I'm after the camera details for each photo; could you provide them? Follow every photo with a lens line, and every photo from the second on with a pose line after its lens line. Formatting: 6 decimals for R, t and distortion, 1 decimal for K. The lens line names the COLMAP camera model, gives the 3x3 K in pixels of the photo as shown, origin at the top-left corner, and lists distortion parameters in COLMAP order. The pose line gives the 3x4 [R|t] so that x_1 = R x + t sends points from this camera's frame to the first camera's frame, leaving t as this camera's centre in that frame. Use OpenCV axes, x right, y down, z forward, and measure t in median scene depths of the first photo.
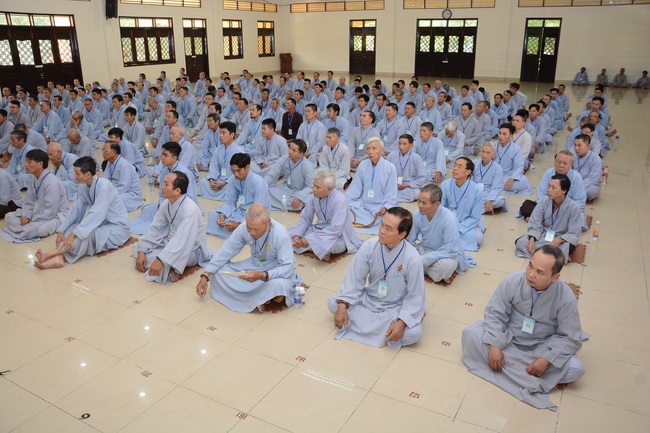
lens RADIAL K [[514.4, 0, 328.3], [0, 514.4, 220.4], [0, 0, 1]] dist [-0.142665, 0.110108]
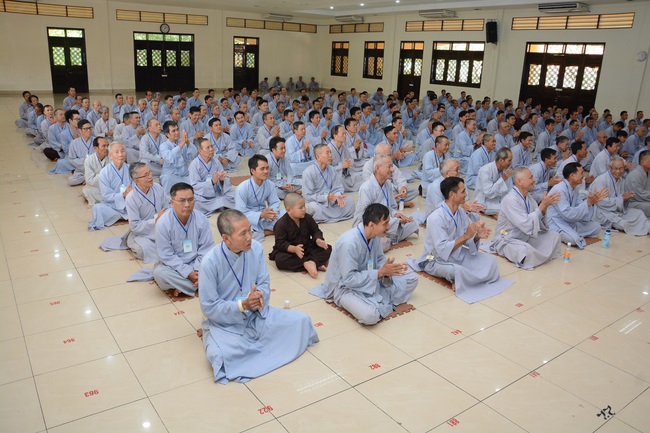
lens RADIAL K [[514.4, 0, 327.6], [0, 514.4, 219.0], [0, 0, 1]] dist [-0.142665, 0.110108]
pose [[0.419443, -0.250831, 0.872440, -0.595279], [0.264526, 0.953132, 0.146854, -0.106967], [-0.868385, 0.169186, 0.466136, 0.310067]]
